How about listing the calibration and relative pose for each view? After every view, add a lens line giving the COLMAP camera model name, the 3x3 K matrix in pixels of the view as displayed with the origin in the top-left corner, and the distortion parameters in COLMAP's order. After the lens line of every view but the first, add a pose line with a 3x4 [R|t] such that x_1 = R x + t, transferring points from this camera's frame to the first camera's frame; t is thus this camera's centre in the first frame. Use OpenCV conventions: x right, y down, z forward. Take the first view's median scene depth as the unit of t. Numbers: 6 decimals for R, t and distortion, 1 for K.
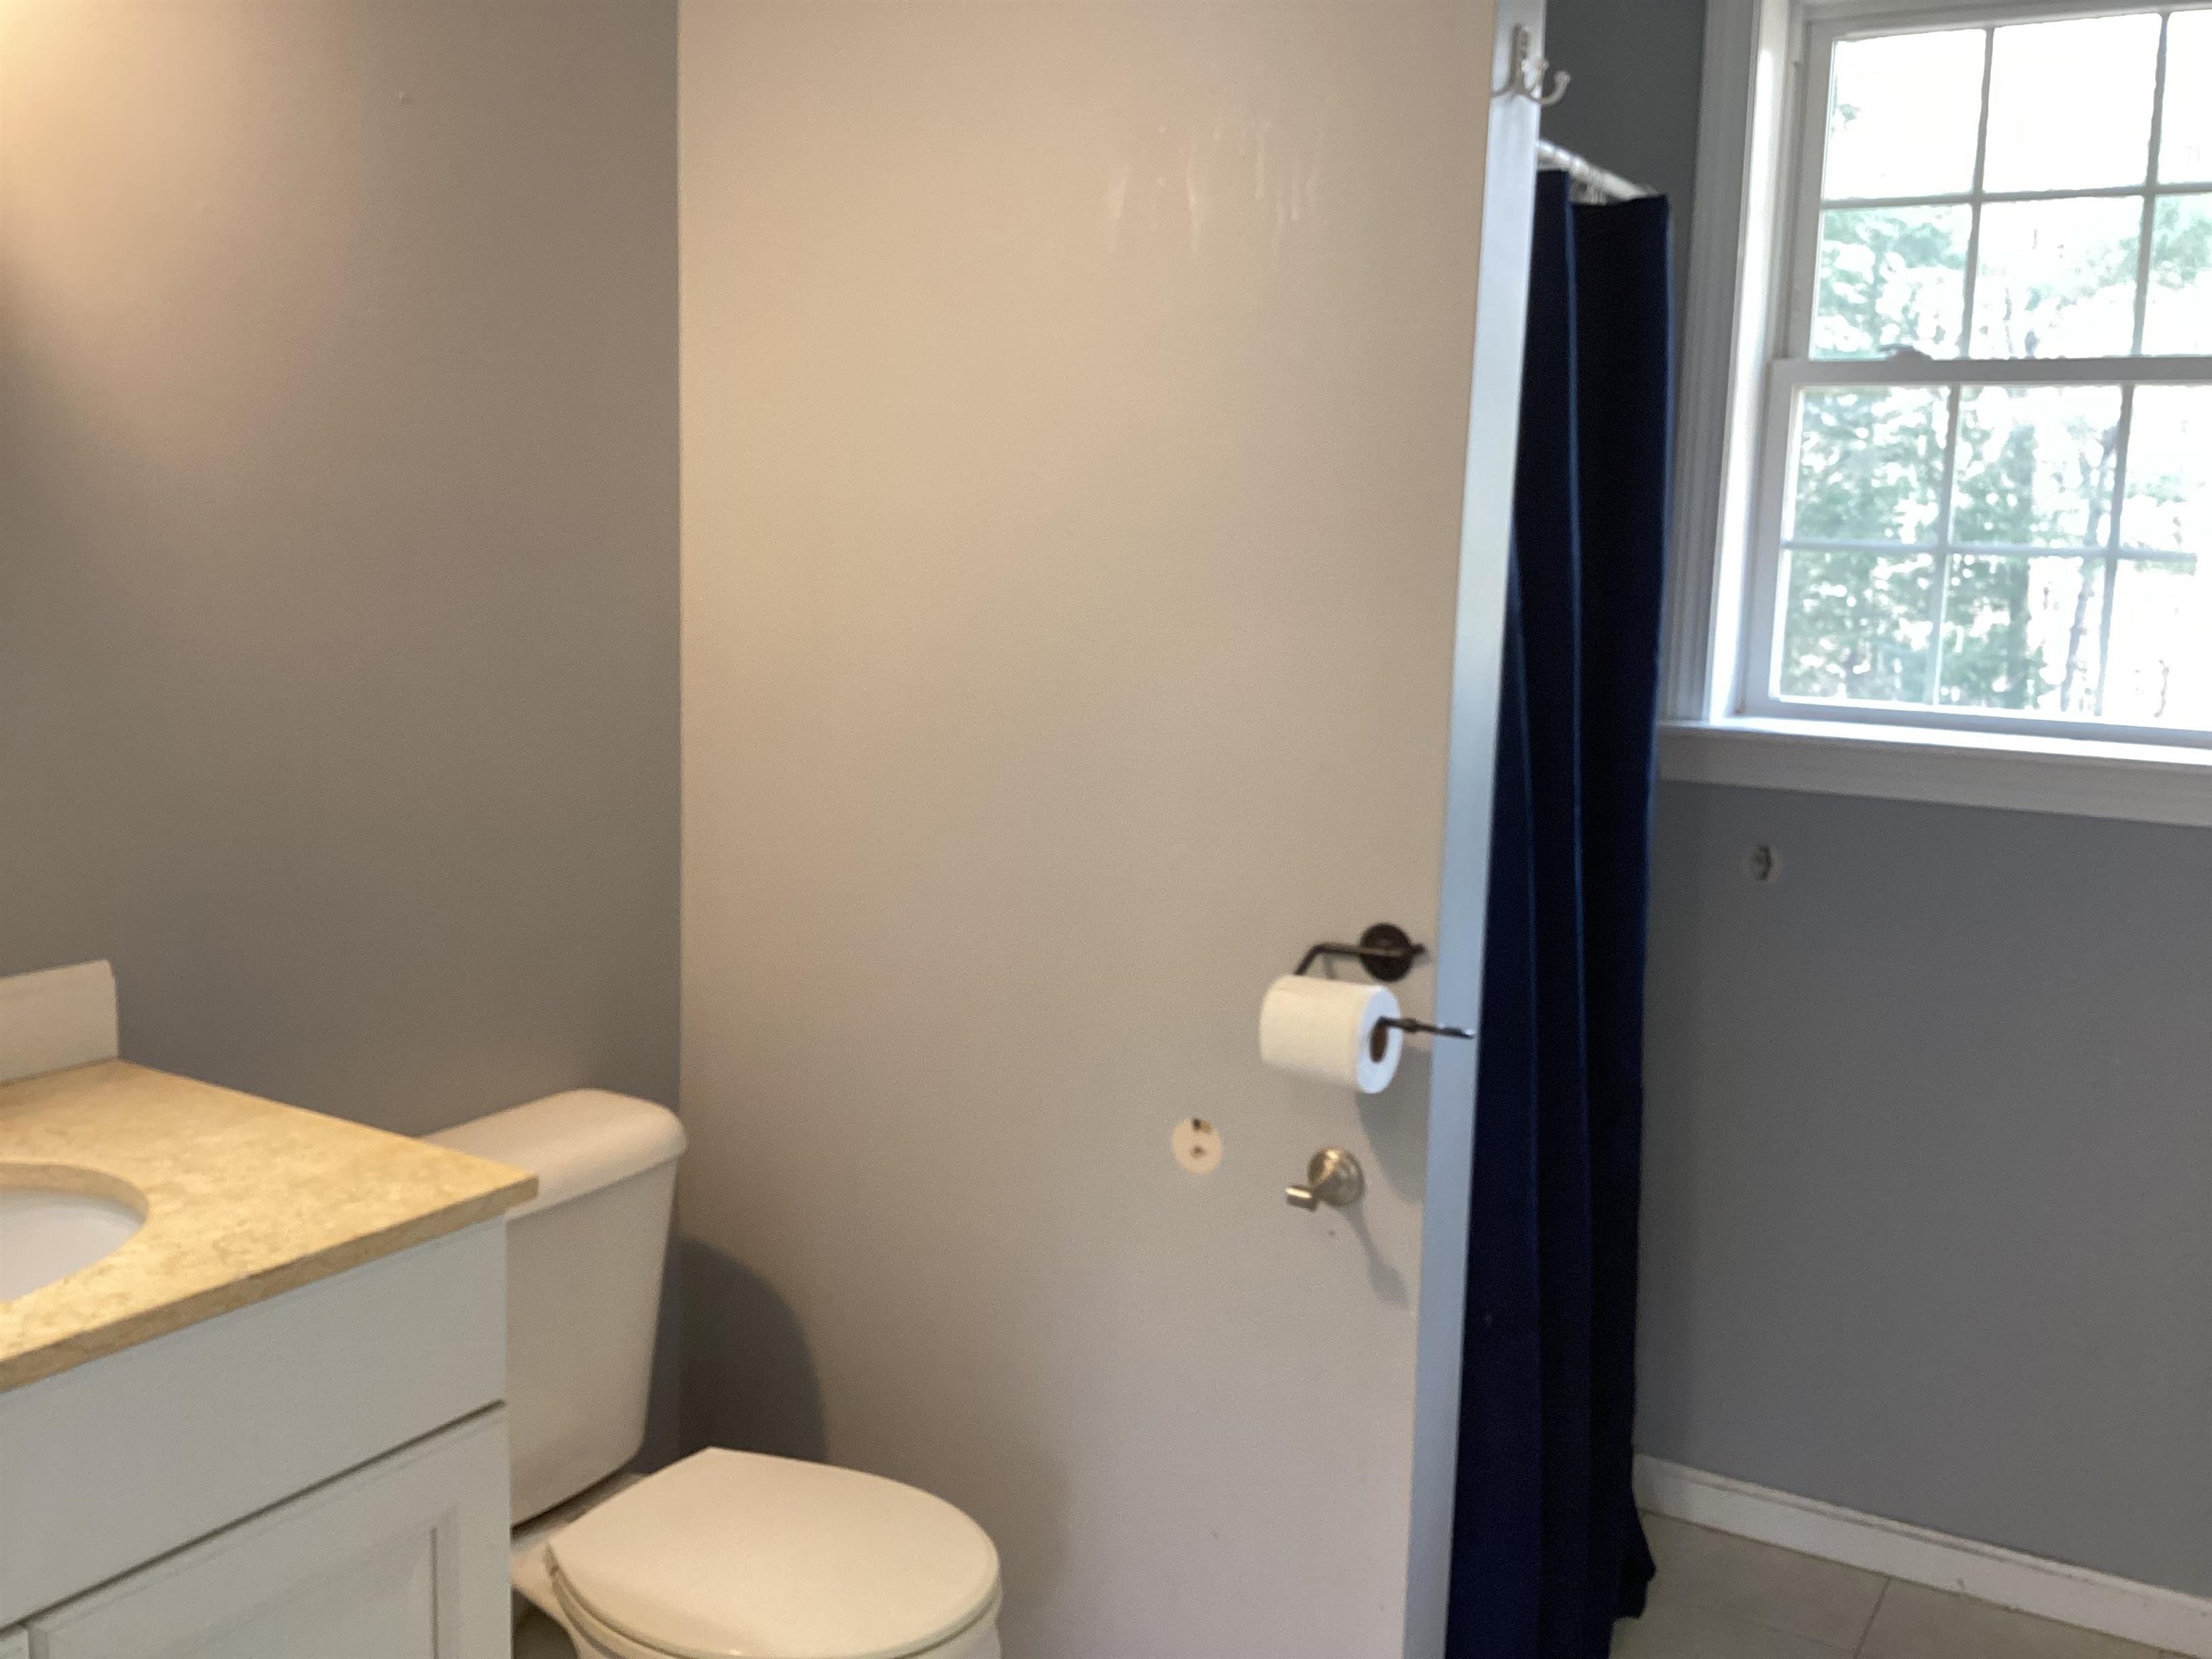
lens RADIAL K [[2087.2, 0, 1106.0], [0, 2087.2, 829.5], [0, 0, 1]] dist [0.112490, -0.111099]
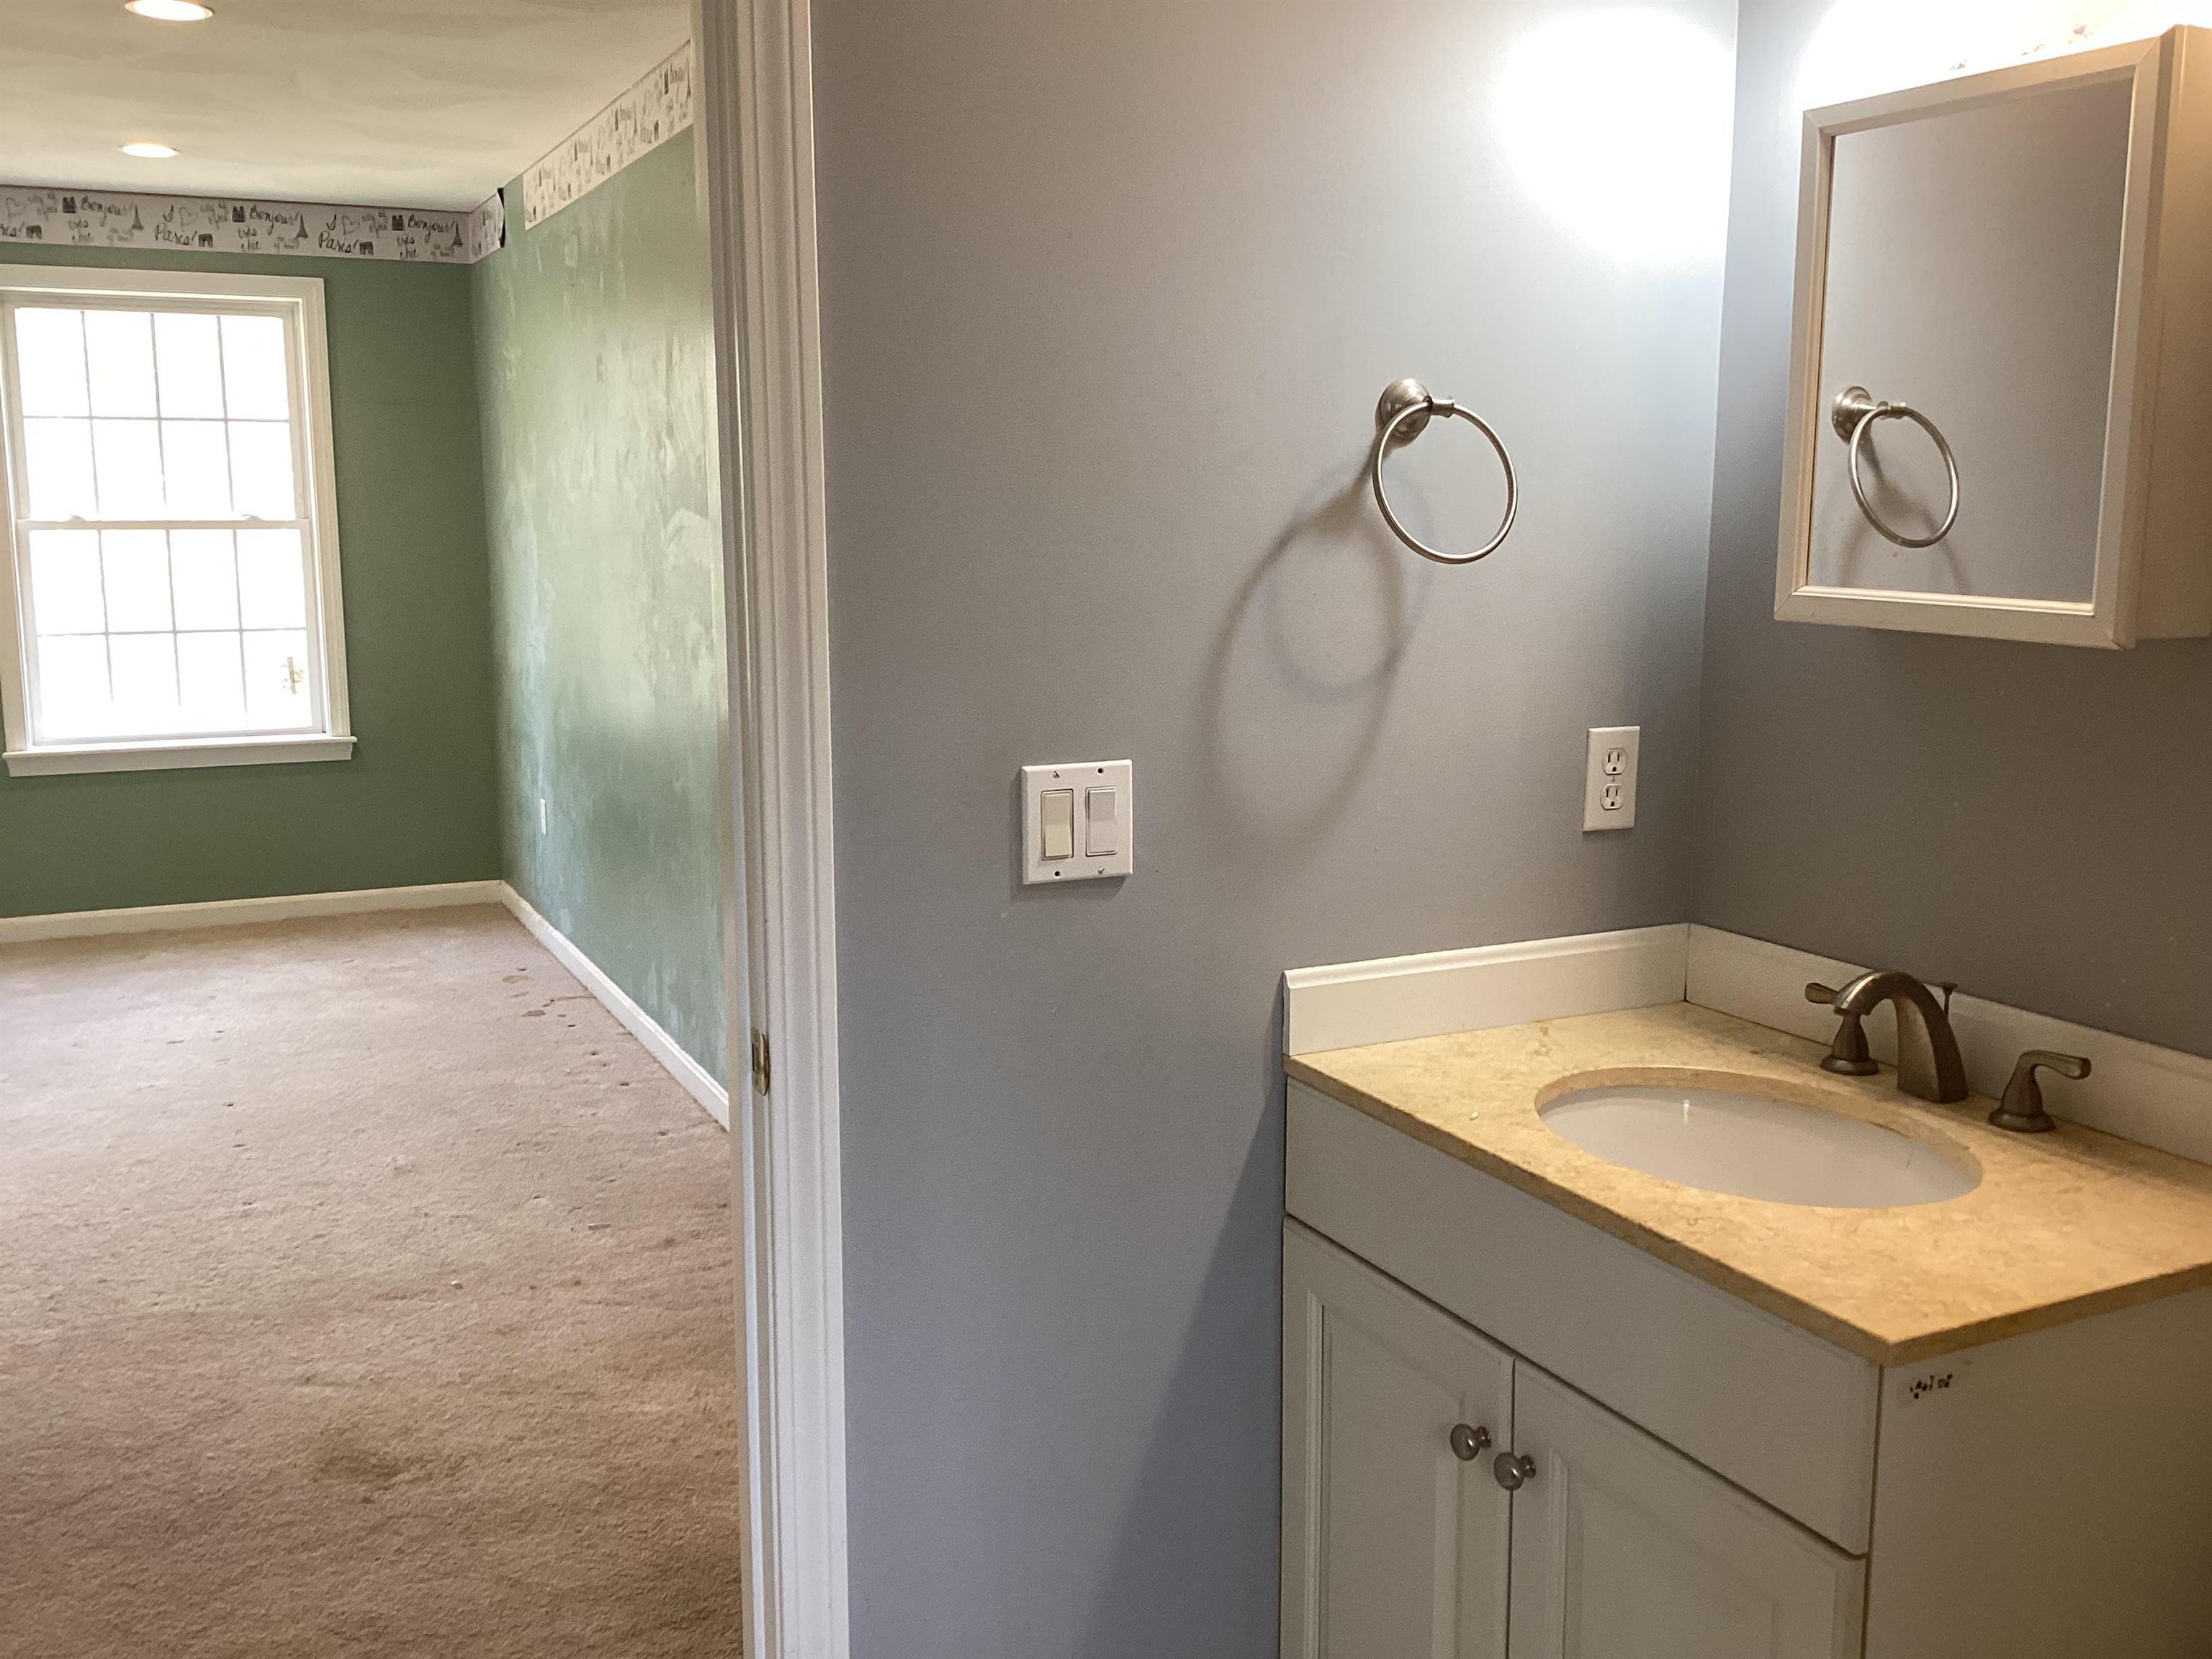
lens RADIAL K [[2087.2, 0, 1106.0], [0, 2087.2, 829.5], [0, 0, 1]] dist [0.112490, -0.111099]
pose [[-0.542692, 0.104726, -0.833377, 0.676408], [-0.142869, 0.966228, 0.214456, -0.203158], [0.827692, 0.235447, -0.509402, 1.195265]]
